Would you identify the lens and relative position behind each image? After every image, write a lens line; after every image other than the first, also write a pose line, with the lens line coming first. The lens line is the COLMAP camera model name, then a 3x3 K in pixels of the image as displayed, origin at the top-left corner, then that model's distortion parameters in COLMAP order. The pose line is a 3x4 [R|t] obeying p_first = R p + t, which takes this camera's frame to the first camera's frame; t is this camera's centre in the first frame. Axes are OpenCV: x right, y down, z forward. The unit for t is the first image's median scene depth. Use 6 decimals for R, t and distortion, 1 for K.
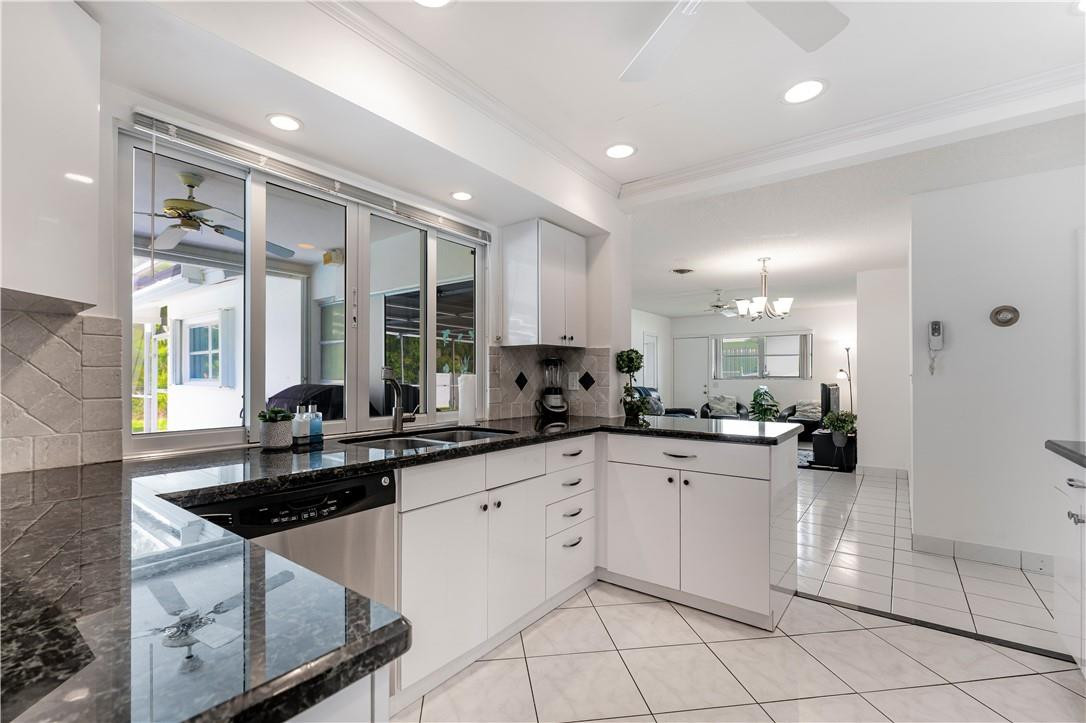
lens RADIAL K [[494.4, 0, 521.2], [0, 494.4, 374.9], [0, 0, 1]] dist [-0.003650, 0.000148]
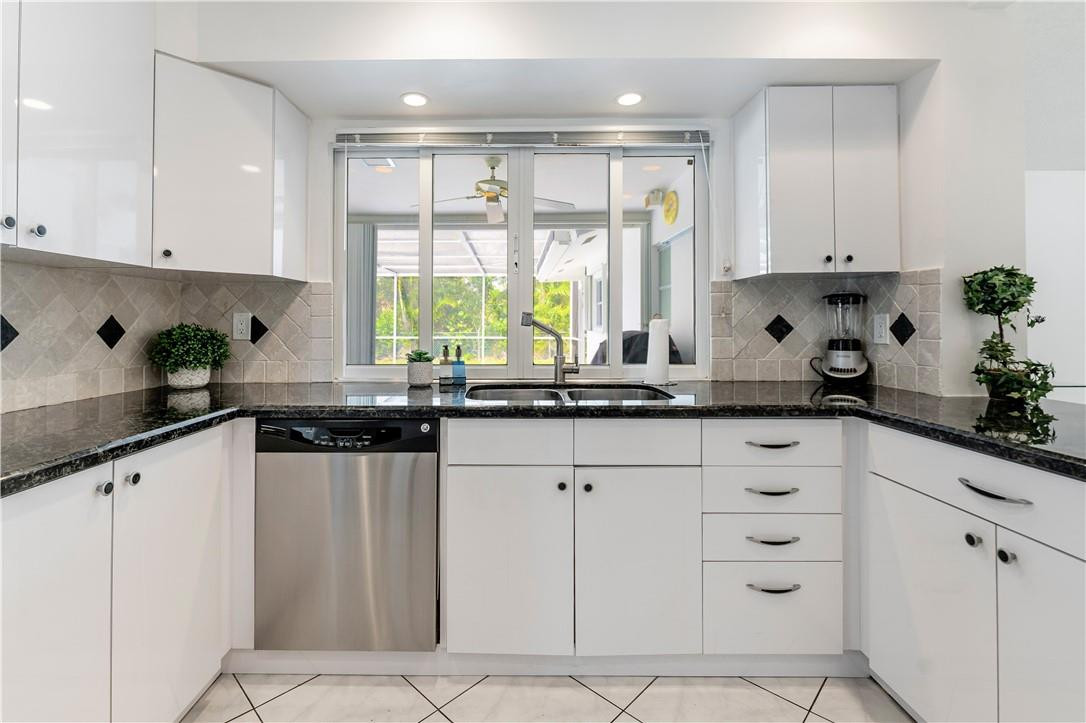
lens RADIAL K [[494.4, 0, 506.7], [0, 494.4, 317.7], [0, 0, 1]] dist [-0.003650, 0.000148]
pose [[0.597352, -0.011307, -0.801899, 0.332906], [0.004487, 0.999932, -0.010758, 0.003236], [0.801966, 0.002828, 0.597362, 0.291752]]
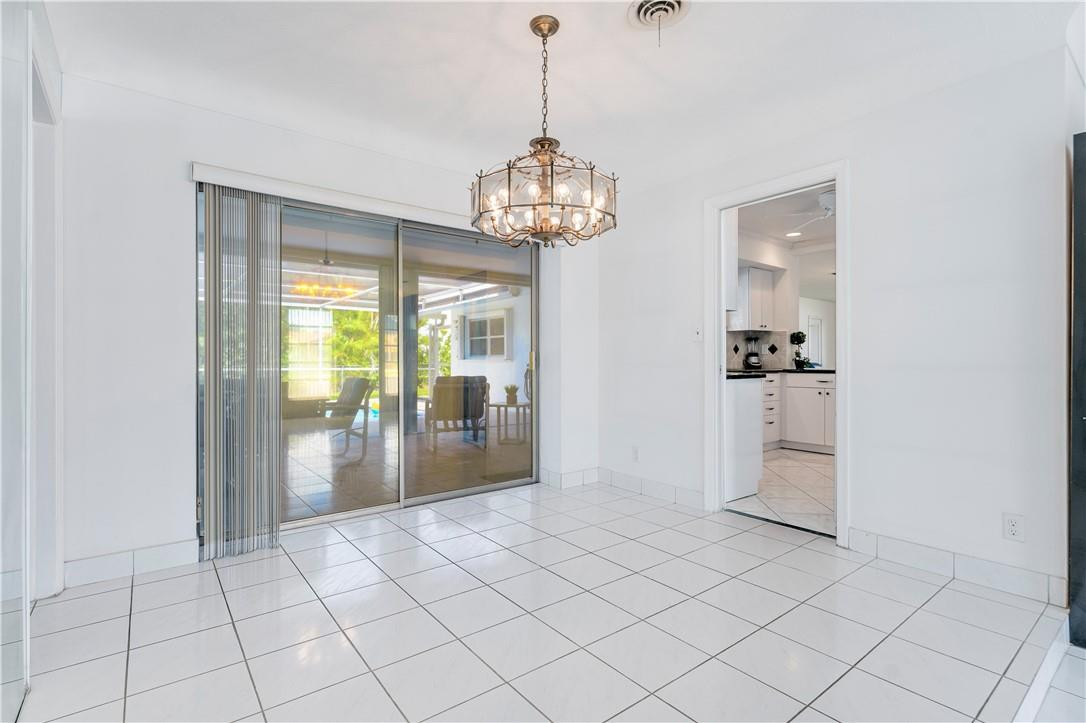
lens RADIAL K [[500.6, 0, 541.7], [0, 500.6, 364.6], [0, 0, 1]] dist [0.003333, 0.000236]
pose [[0.968842, -0.002371, -0.247667, -0.255070], [0.005824, 0.999896, 0.013209, 0.042891], [0.247610, -0.014240, 0.968755, -1.094572]]
